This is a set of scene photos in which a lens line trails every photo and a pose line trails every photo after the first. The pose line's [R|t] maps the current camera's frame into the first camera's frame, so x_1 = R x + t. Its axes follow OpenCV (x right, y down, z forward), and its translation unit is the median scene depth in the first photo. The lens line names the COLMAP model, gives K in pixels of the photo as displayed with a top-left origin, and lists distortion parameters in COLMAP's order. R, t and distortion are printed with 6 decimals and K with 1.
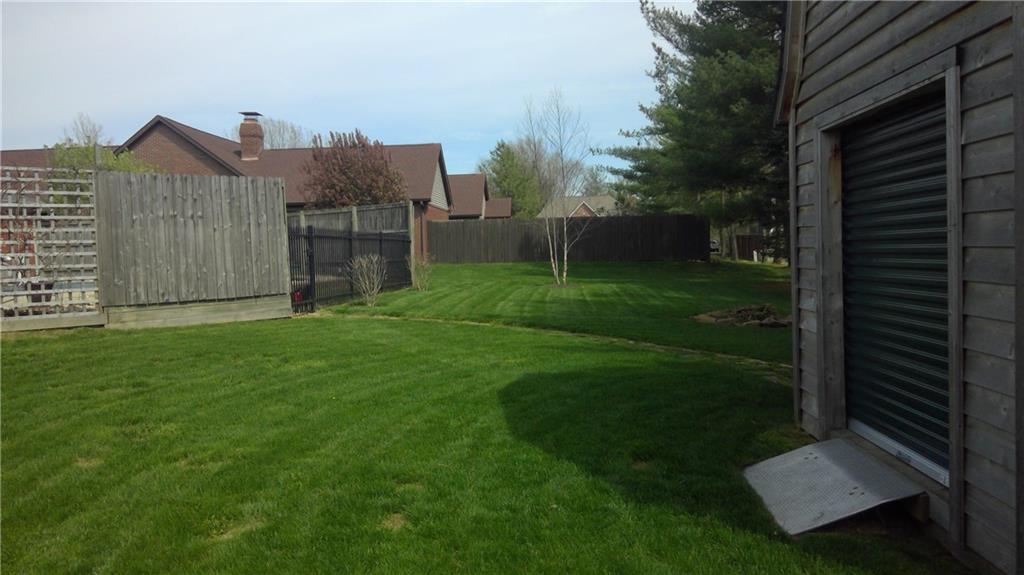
lens RADIAL K [[807.3, 0, 514.6], [0, 807.3, 292.5], [0, 0, 1]] dist [0.062827, -0.108563]
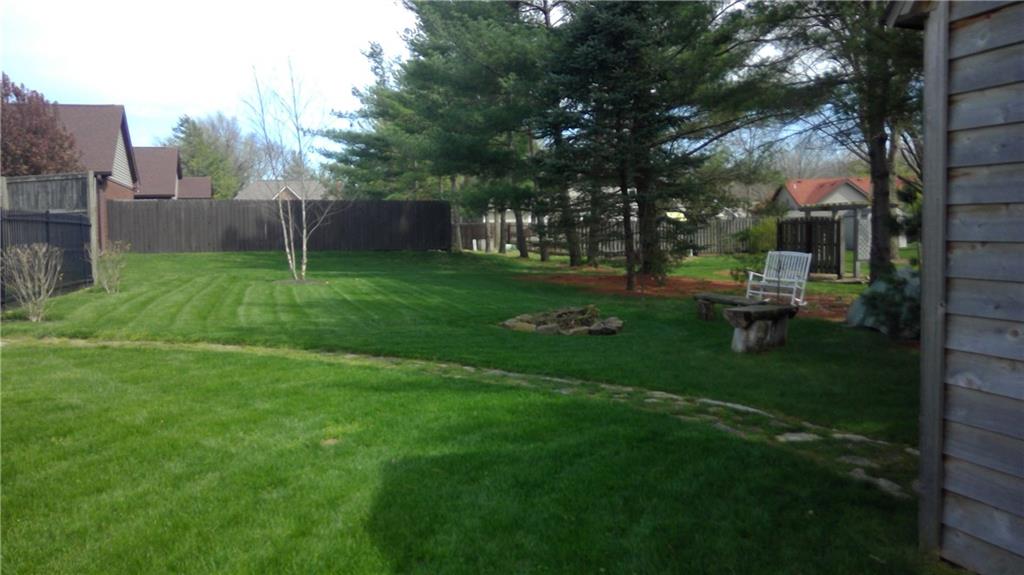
lens RADIAL K [[807.3, 0, 537.6], [0, 807.3, 273.1], [0, 0, 1]] dist [0.062827, -0.108563]
pose [[0.924957, -0.009123, 0.379962, -0.028554], [0.012577, 0.999899, -0.006609, -0.007376], [-0.379864, 0.010892, 0.924978, 0.127023]]
